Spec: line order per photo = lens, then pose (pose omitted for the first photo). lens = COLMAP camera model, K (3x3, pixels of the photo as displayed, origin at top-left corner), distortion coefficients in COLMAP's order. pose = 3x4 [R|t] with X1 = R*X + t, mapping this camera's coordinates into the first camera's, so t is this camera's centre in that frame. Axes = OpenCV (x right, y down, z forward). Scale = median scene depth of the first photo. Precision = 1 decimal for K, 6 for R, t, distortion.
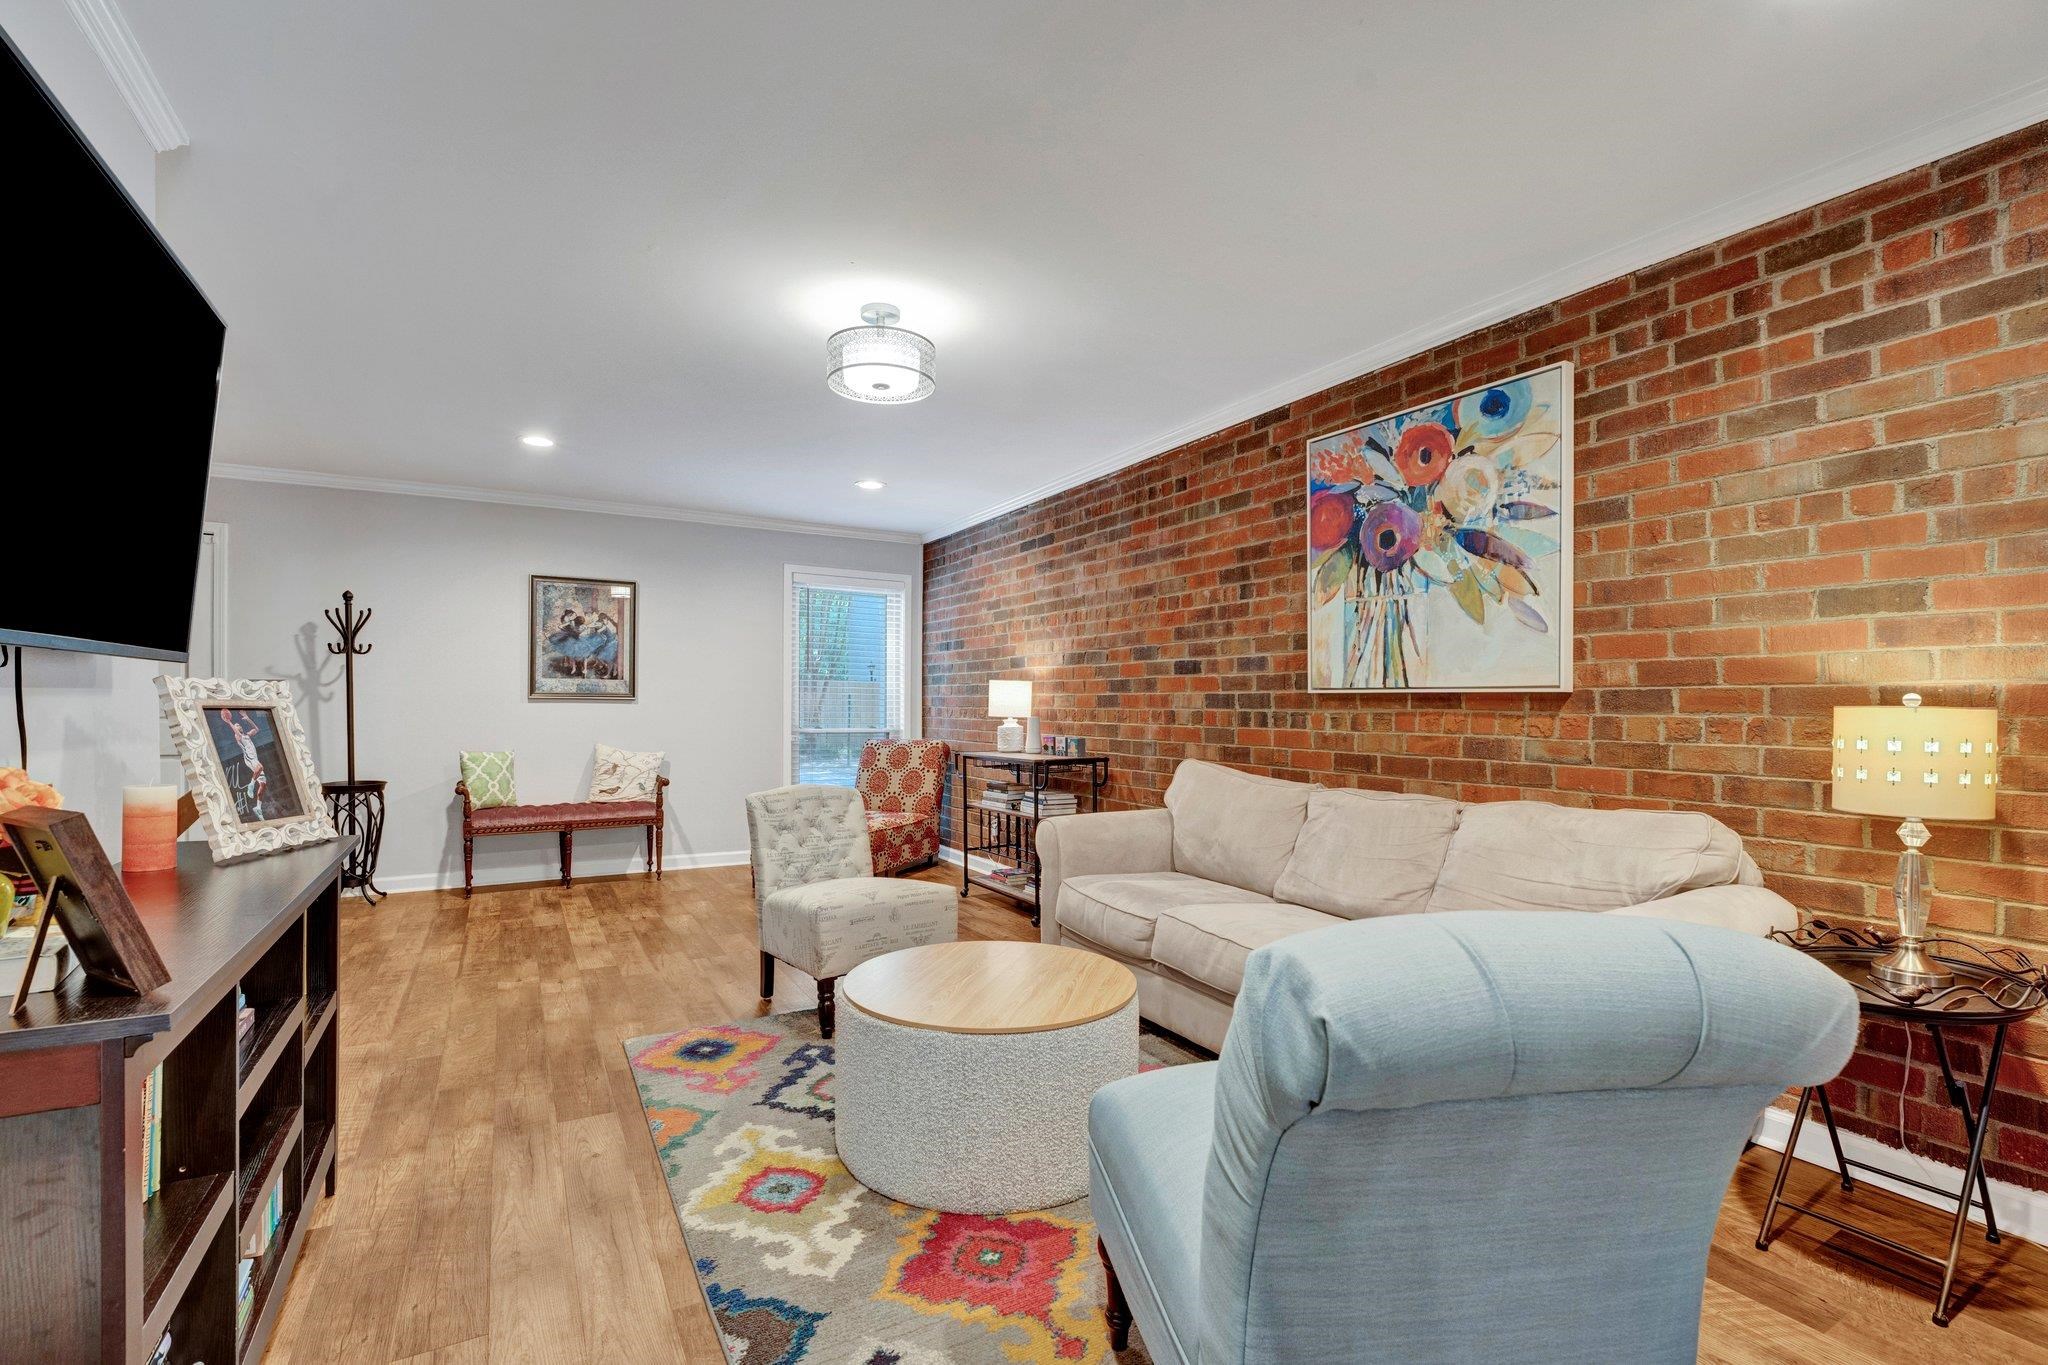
lens RADIAL K [[899.3, 0, 1020.9], [0, 899.3, 705.6], [0, 0, 1]] dist [-0.020724, 0.000965]
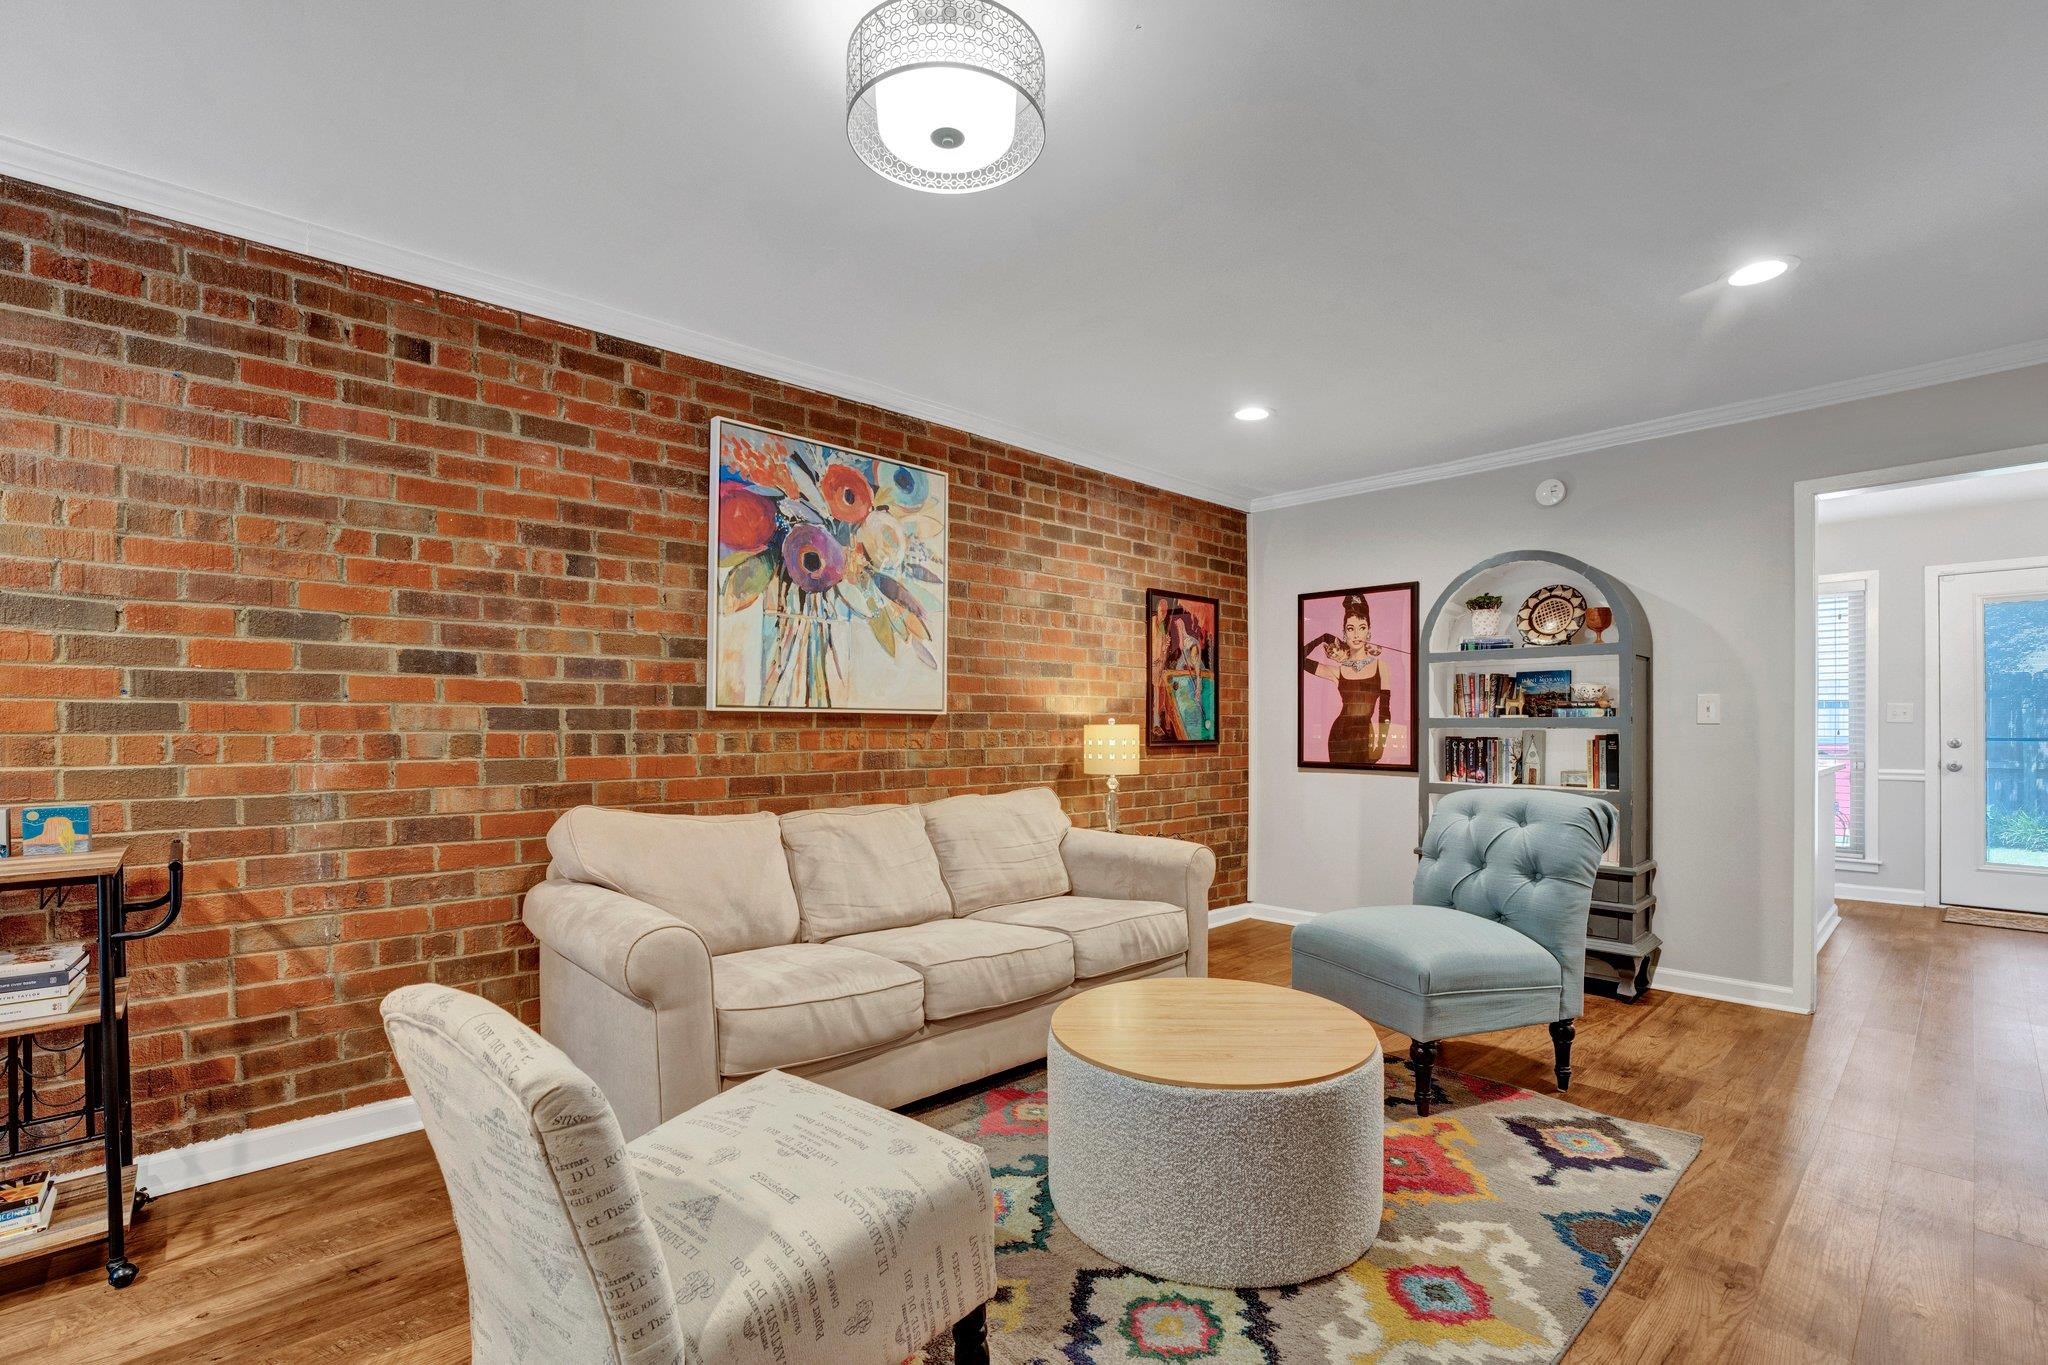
lens RADIAL K [[904.3, 0, 1014.6], [0, 904.3, 723.4], [0, 0, 1]] dist [-0.025420, 0.004869]
pose [[-0.217239, -0.003021, 0.976114, -0.582263], [-0.000377, 0.999995, 0.003011, -0.004590], [-0.976118, 0.000287, -0.217239, 0.908533]]
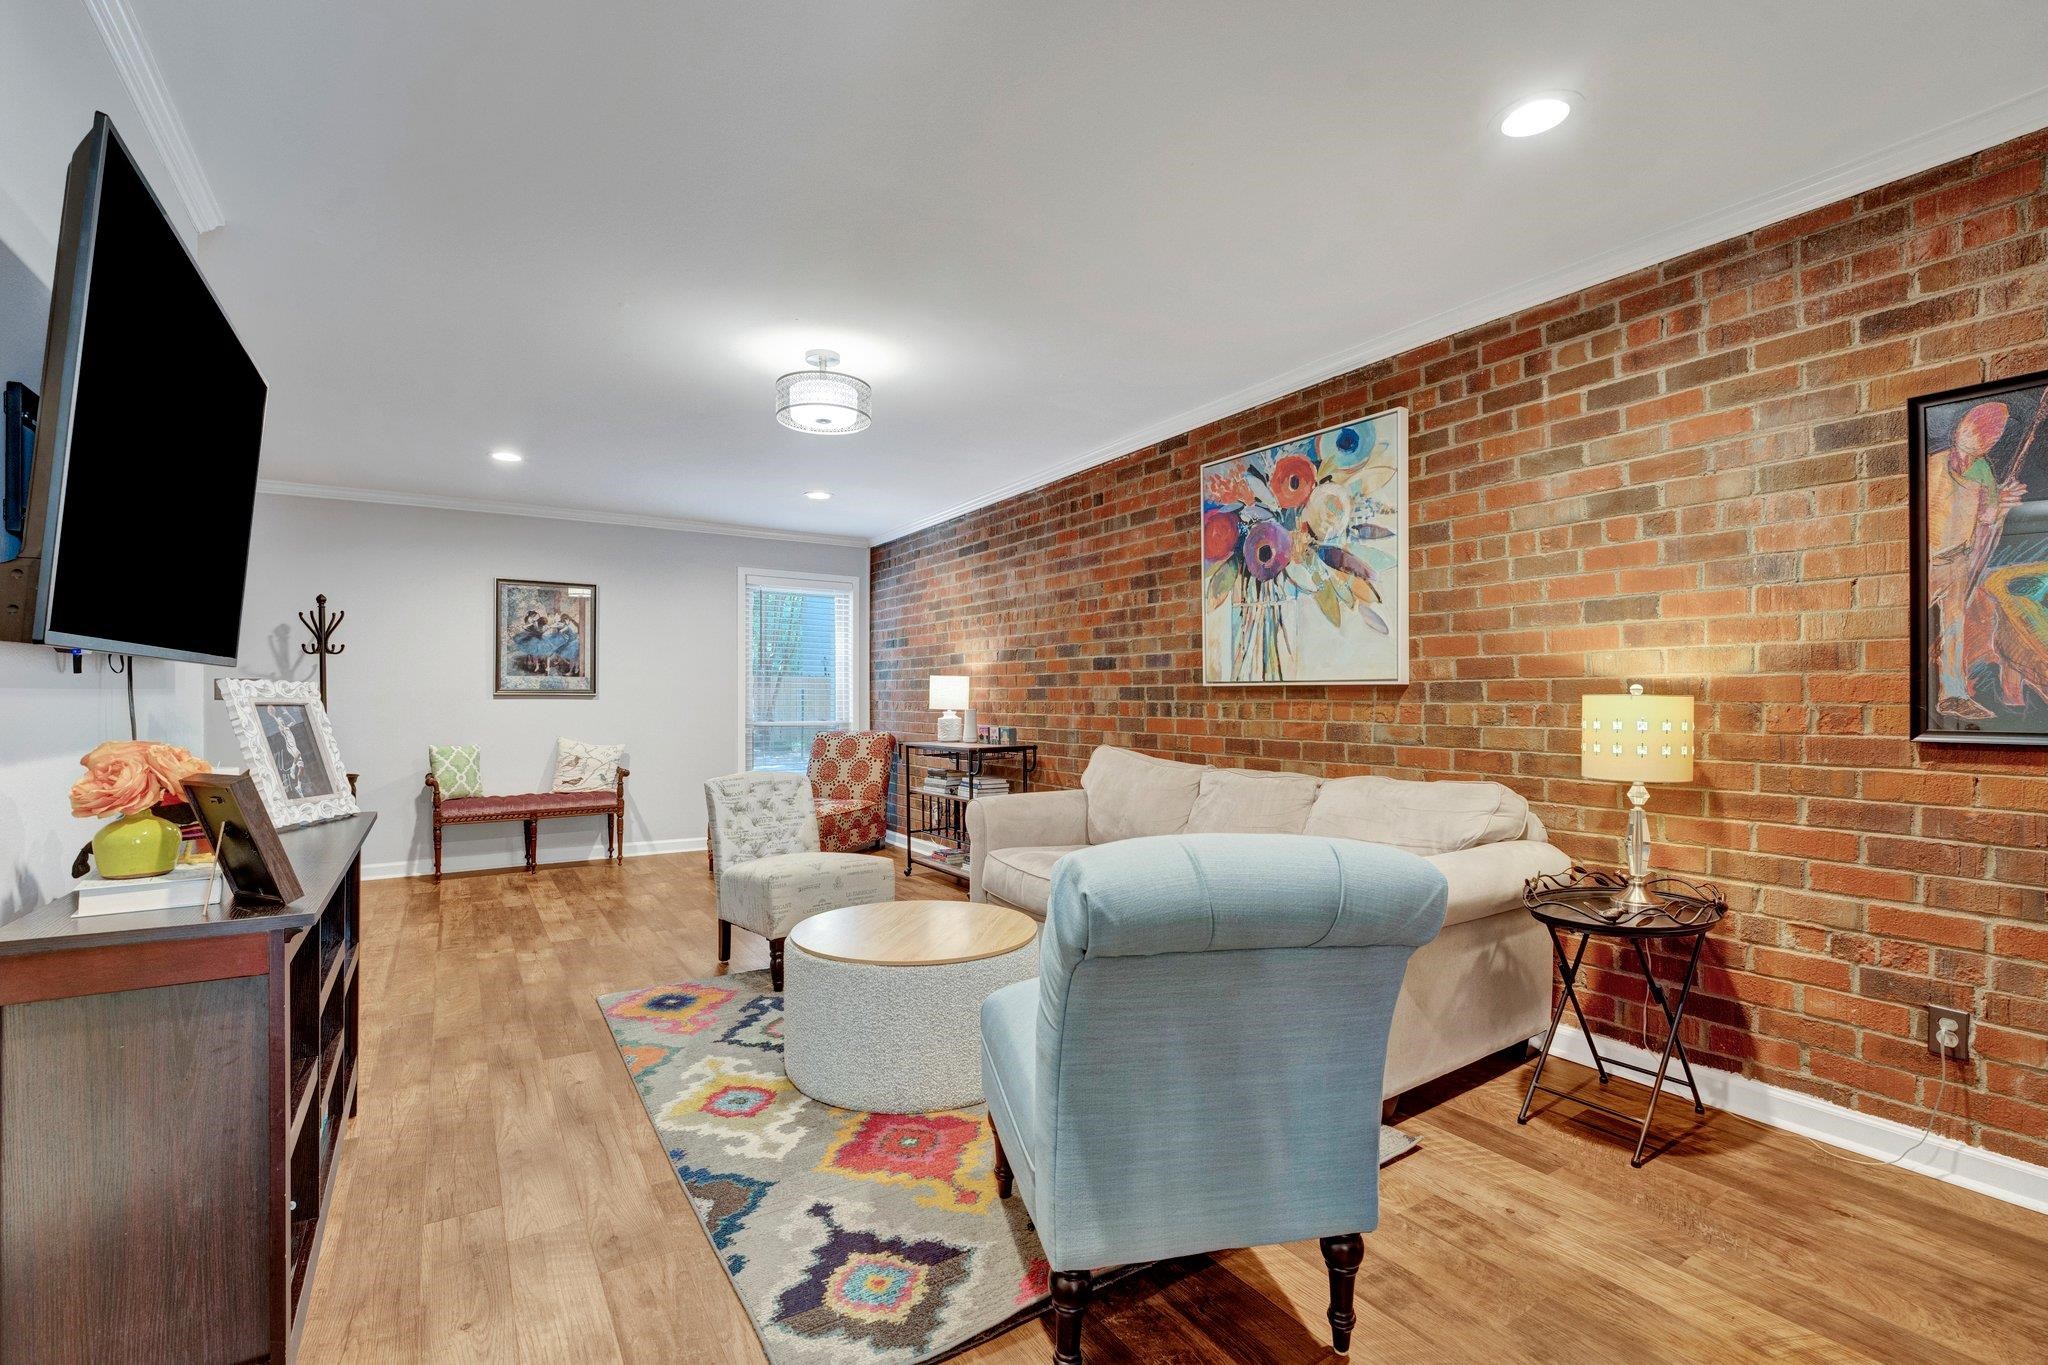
lens RADIAL K [[893.7, 0, 1018.4], [0, 893.7, 694.1], [0, 0, 1]] dist [-0.019677, -0.000319]
pose [[0.998885, -0.005946, 0.046842, 0.031686], [0.006205, 0.999966, -0.005384, 0.000779], [-0.046809, 0.005669, 0.998888, -0.124832]]
